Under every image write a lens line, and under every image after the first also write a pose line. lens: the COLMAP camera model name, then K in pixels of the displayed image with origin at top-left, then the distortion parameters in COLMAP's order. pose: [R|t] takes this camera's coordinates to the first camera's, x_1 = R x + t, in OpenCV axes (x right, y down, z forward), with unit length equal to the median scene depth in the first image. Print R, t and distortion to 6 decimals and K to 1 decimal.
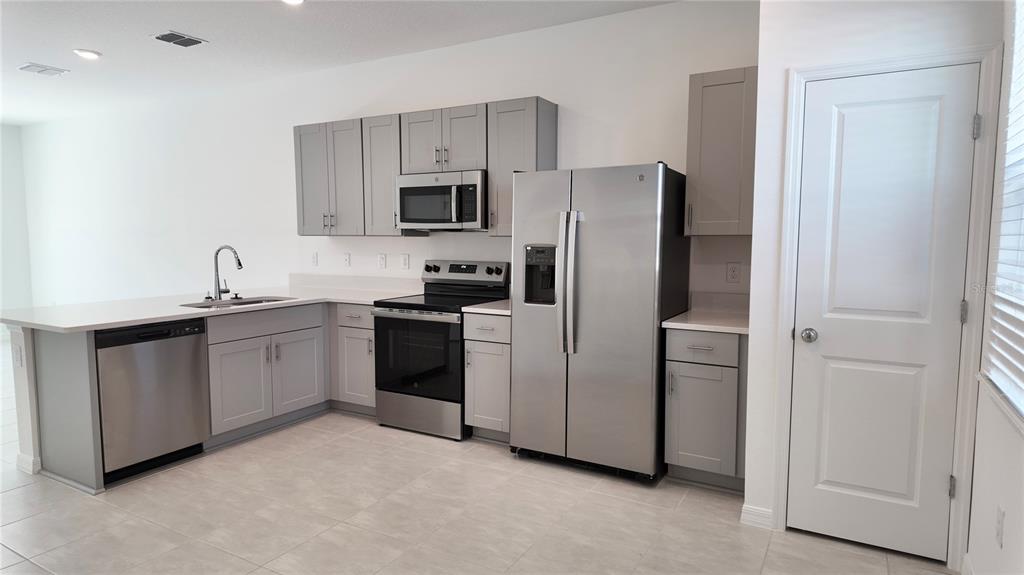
lens RADIAL K [[595.6, 0, 511.4], [0, 595.6, 288.3], [0, 0, 1]] dist [0.073661, -0.059976]
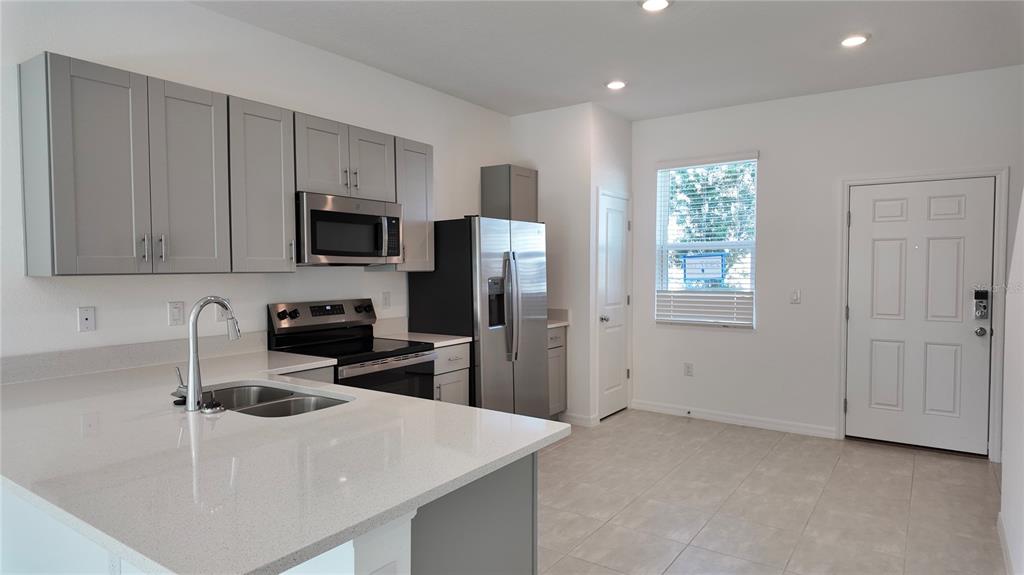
lens RADIAL K [[595.2, 0, 512.0], [0, 595.2, 287.5], [0, 0, 1]] dist [0.025248, -0.000664]
pose [[0.082682, -0.038133, 0.995846, -0.996673], [0.089862, 0.995482, 0.030658, -0.074776], [-0.992516, 0.086954, 0.085735, 0.741461]]
